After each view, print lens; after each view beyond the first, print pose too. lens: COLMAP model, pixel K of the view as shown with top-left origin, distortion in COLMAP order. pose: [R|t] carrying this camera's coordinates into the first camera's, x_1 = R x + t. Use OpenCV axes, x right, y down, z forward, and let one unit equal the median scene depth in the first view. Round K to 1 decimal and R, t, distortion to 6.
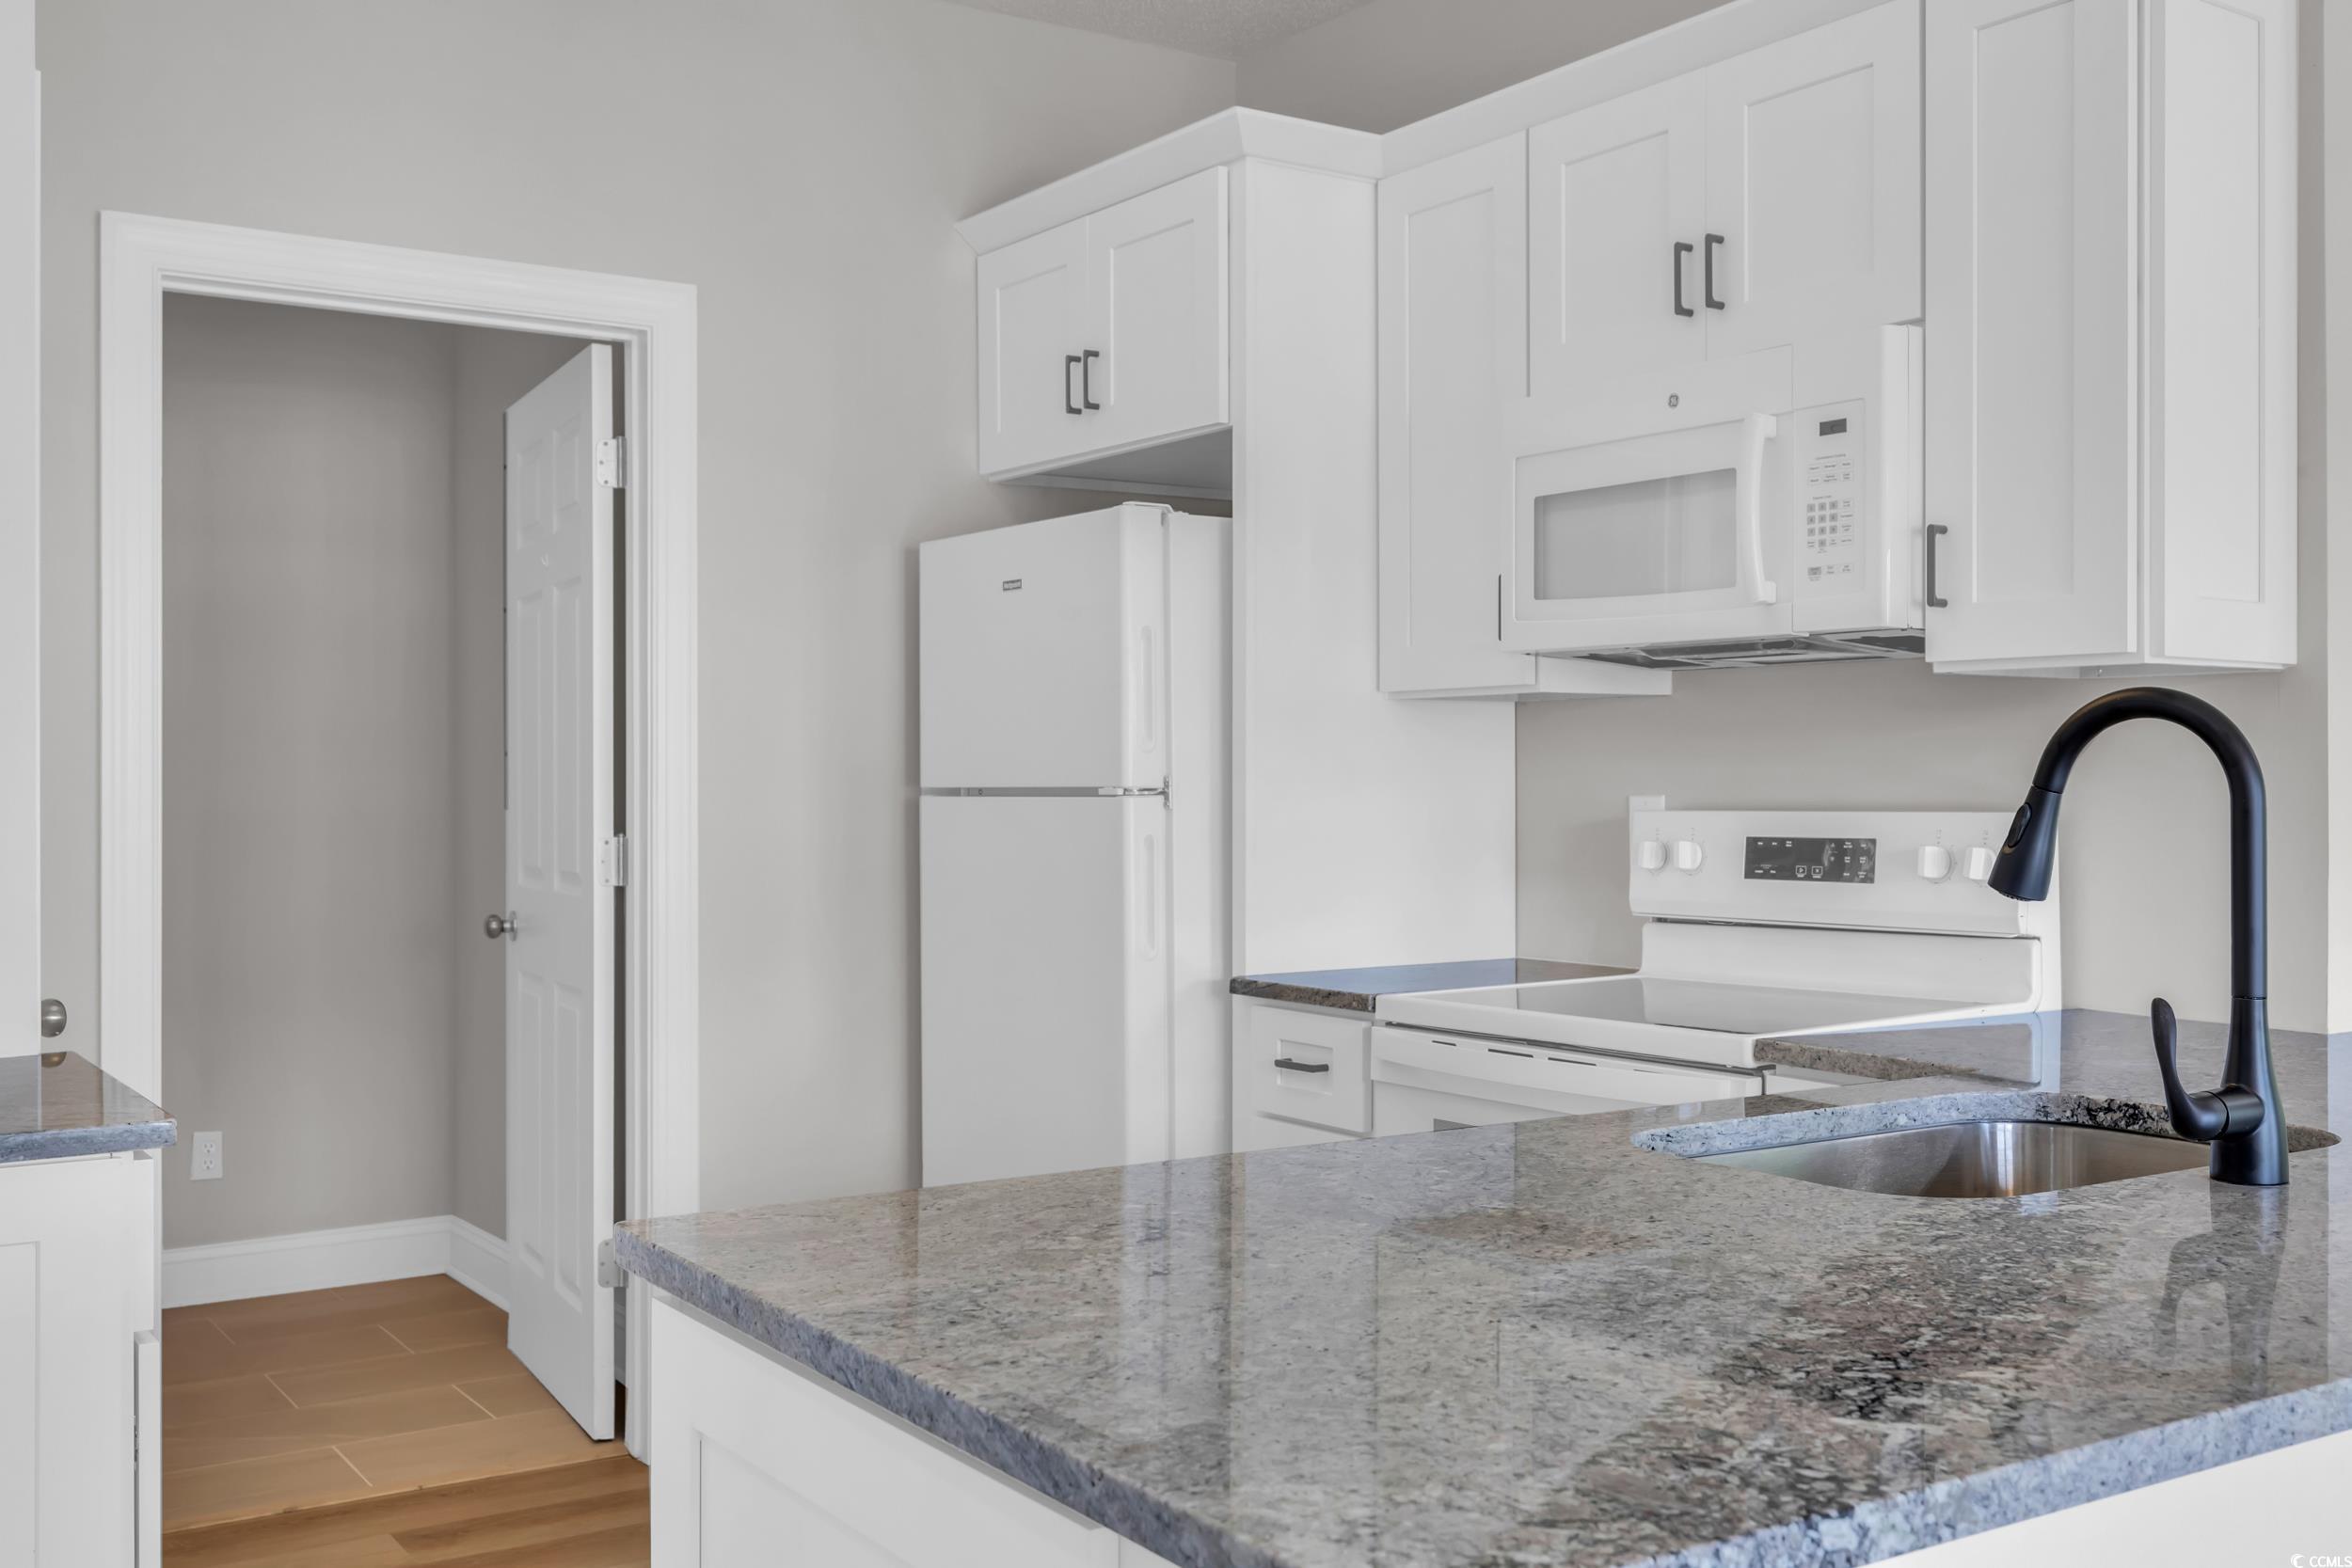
lens RADIAL K [[2271.2, 0, 1180.6], [0, 2271.2, 770.7], [0, 0, 1]] dist [0.010663, 0.000000]
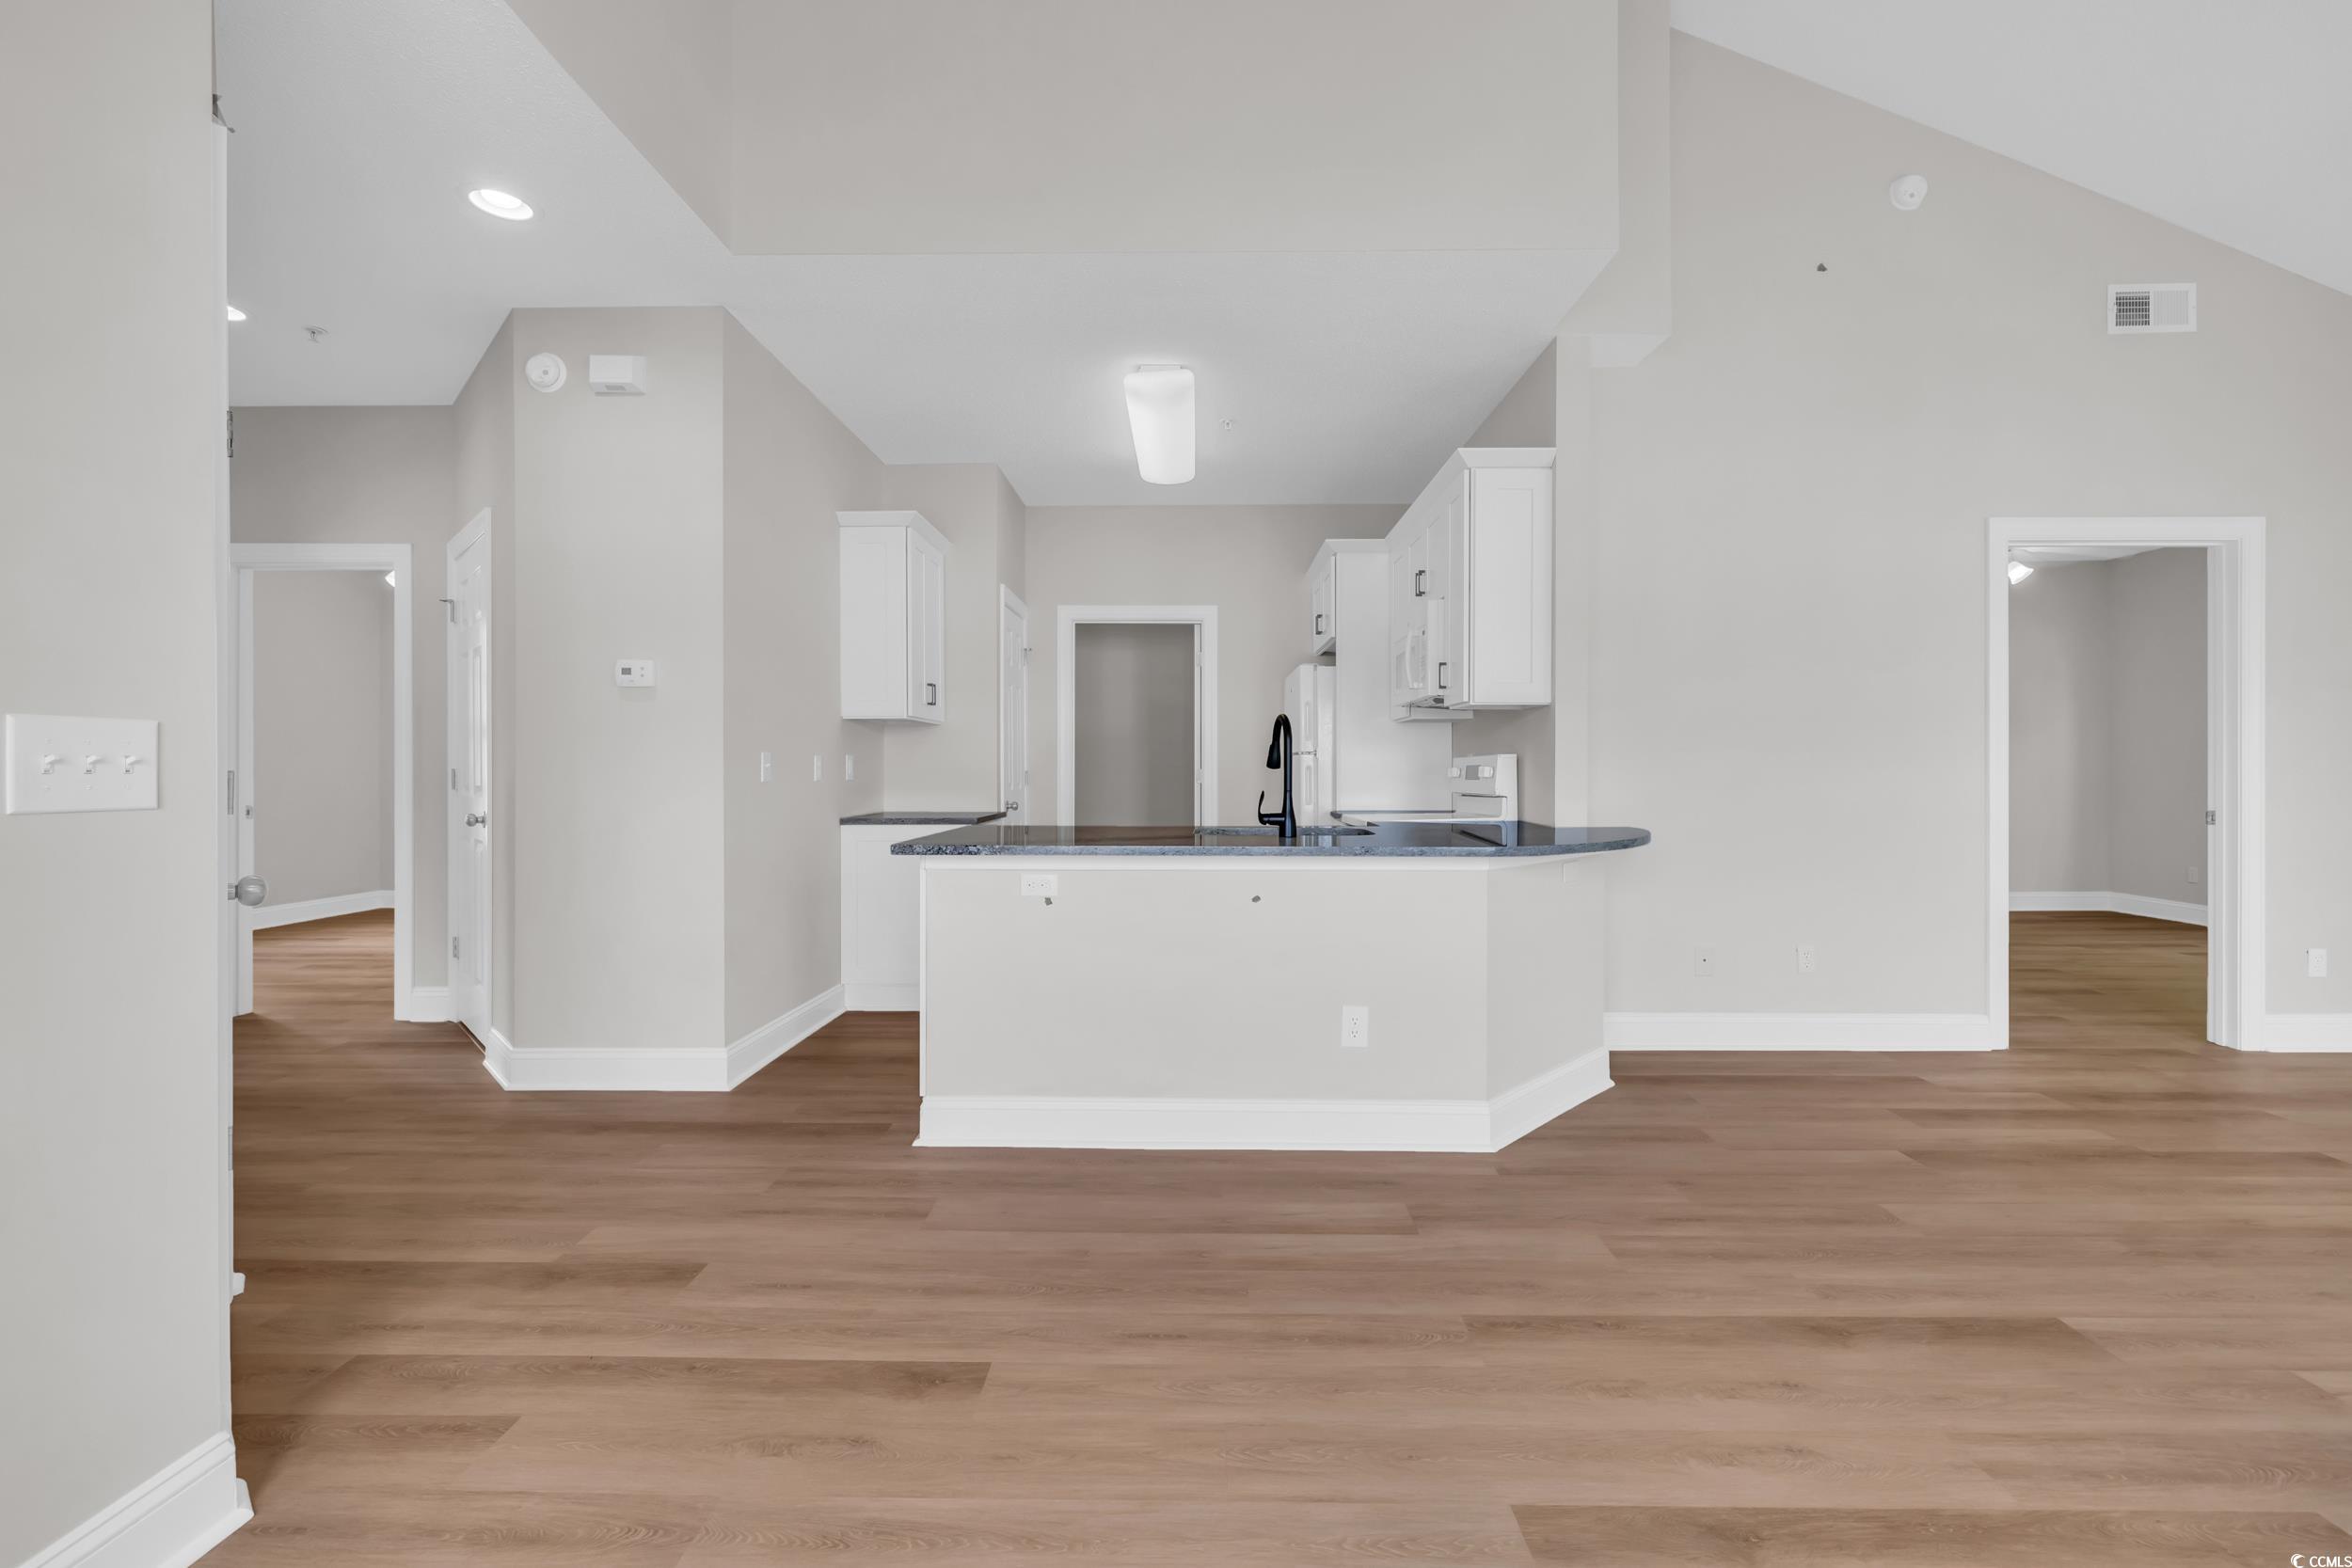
lens RADIAL K [[983.6, 0, 1188.0], [0, 983.6, 780.7], [0, 0, 1]] dist [0.003076, 0.000462]
pose [[0.823055, 0.009238, -0.567886, 0.663219], [-0.000765, 0.999885, 0.015156, 0.028388], [0.567961, -0.012039, 0.822968, -0.262076]]
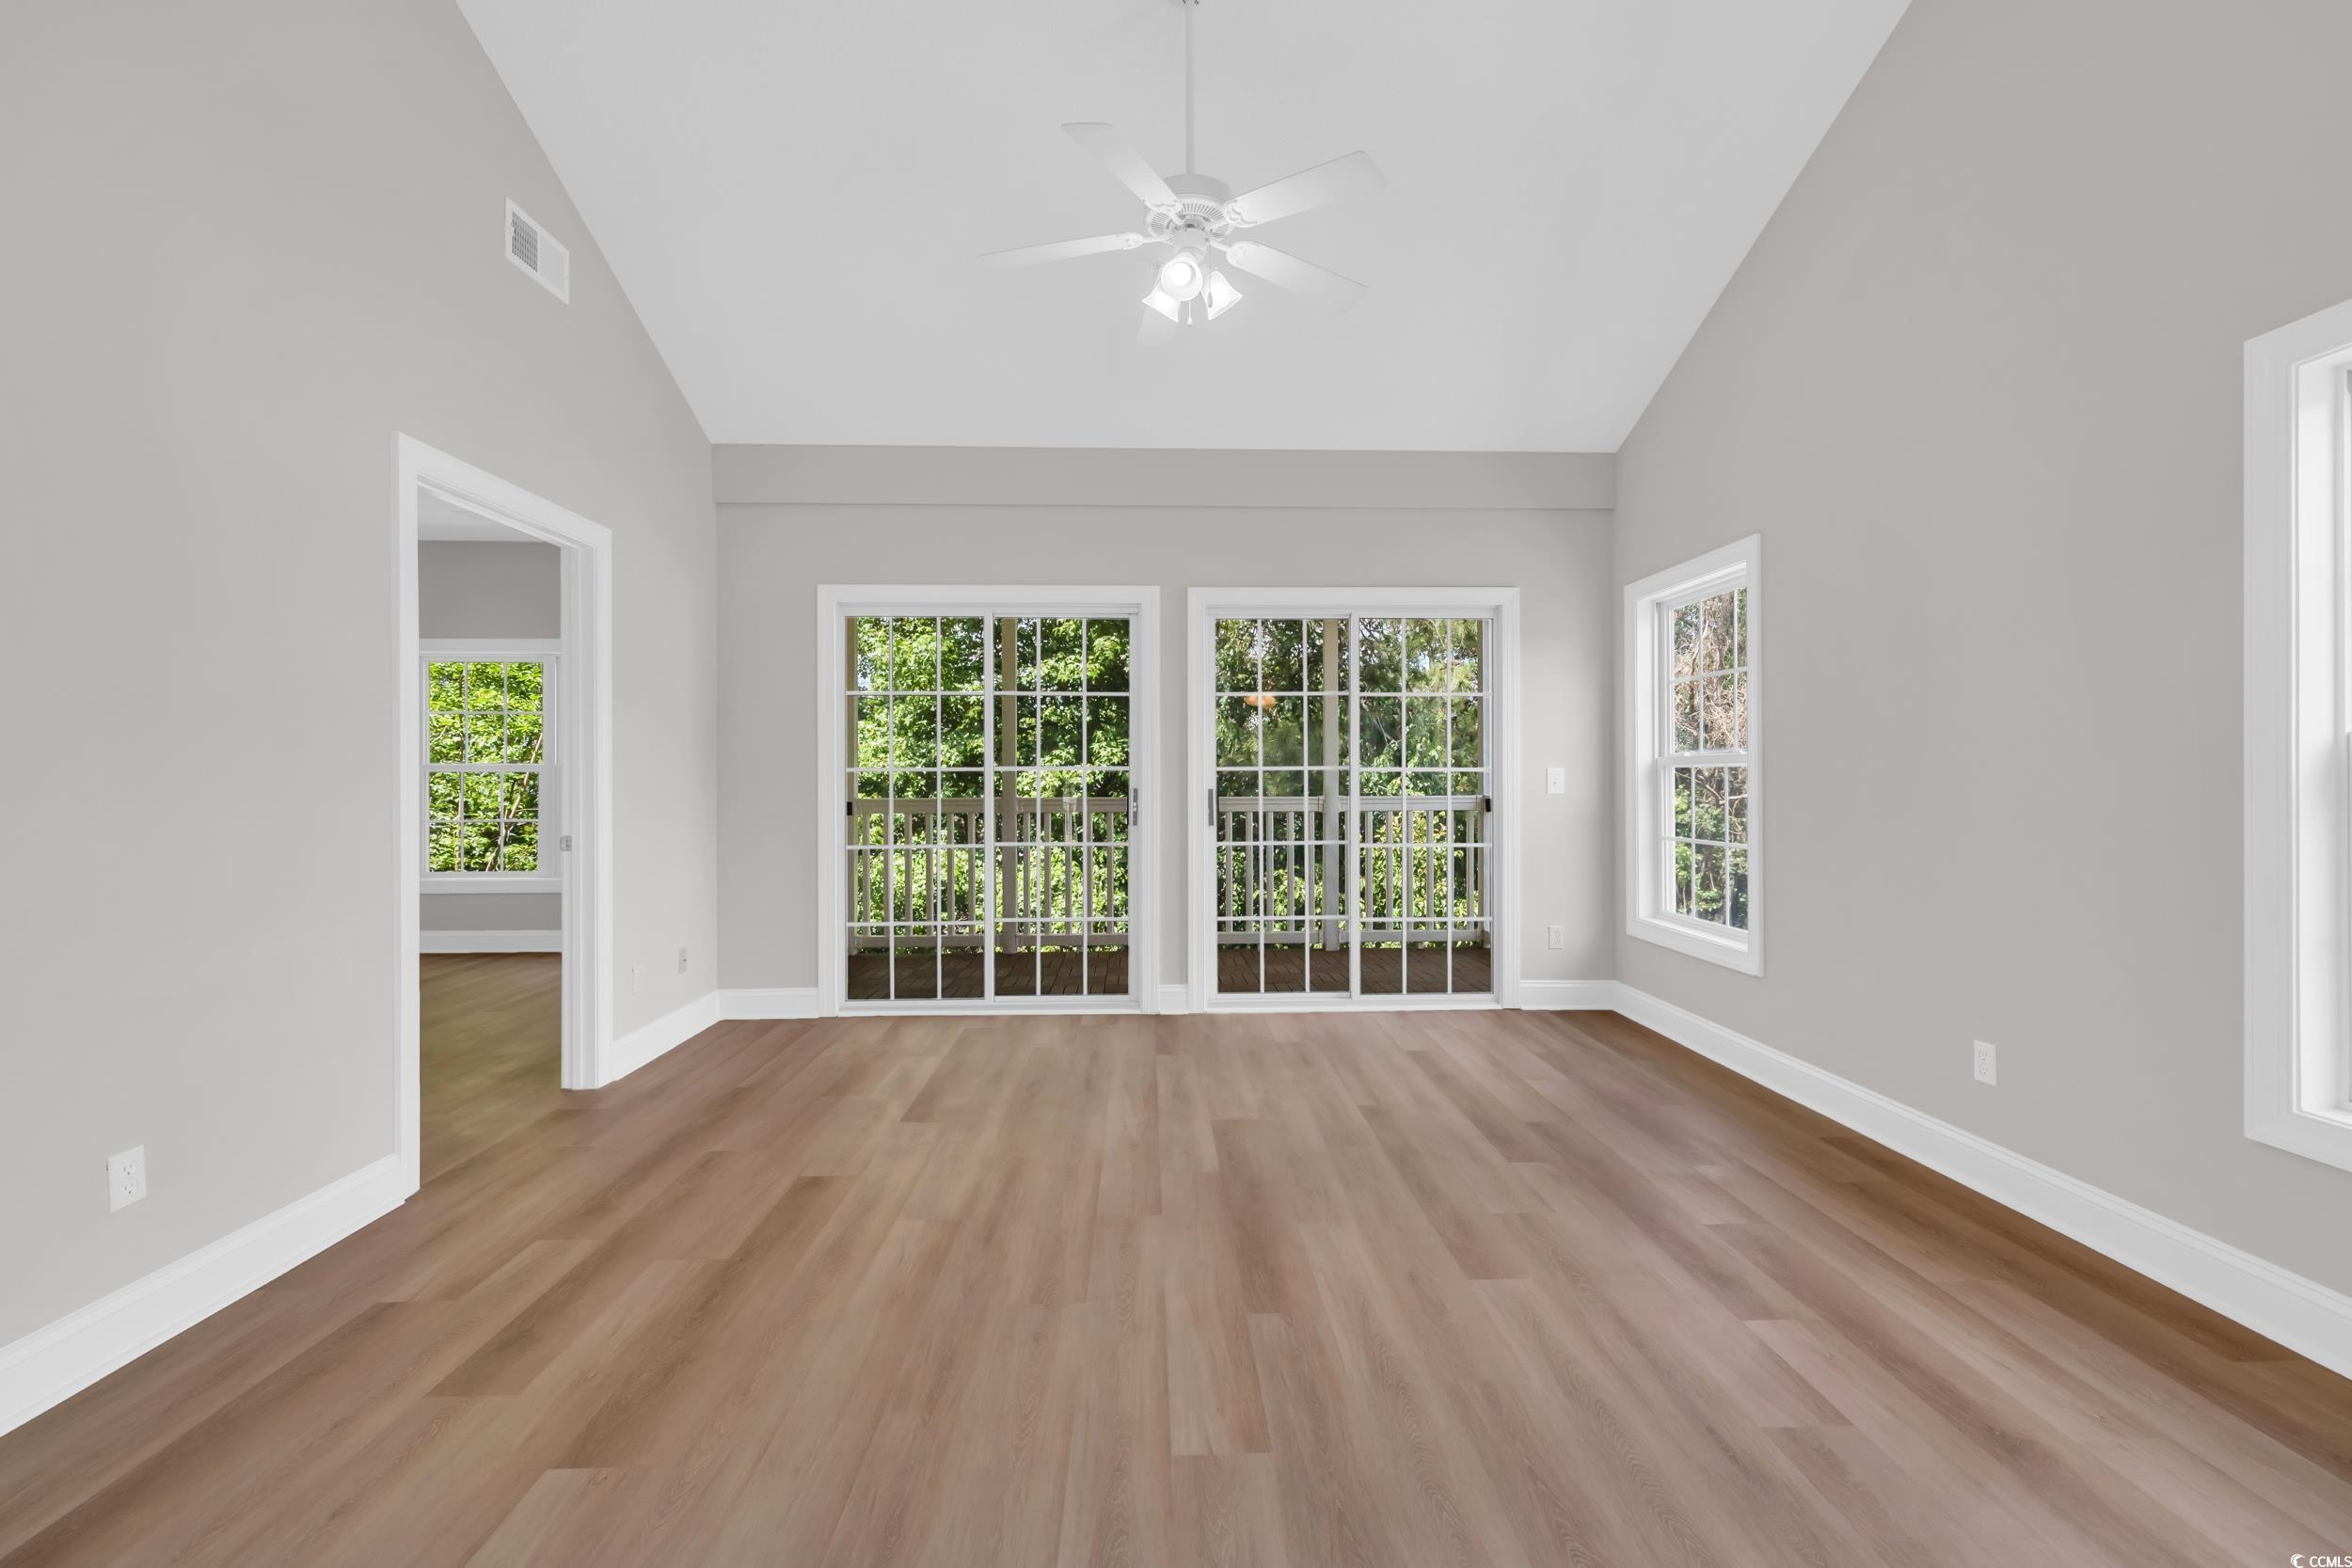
lens RADIAL K [[982.8, 0, 1185.3], [0, 982.8, 774.4], [0, 0, 1]] dist [0.001188, 0.000167]
pose [[0.521902, 0.001093, 0.853005, 0.445888], [-0.000231, 0.999999, -0.001140, 0.015565], [-0.853006, 0.000398, 0.521902, 0.230843]]
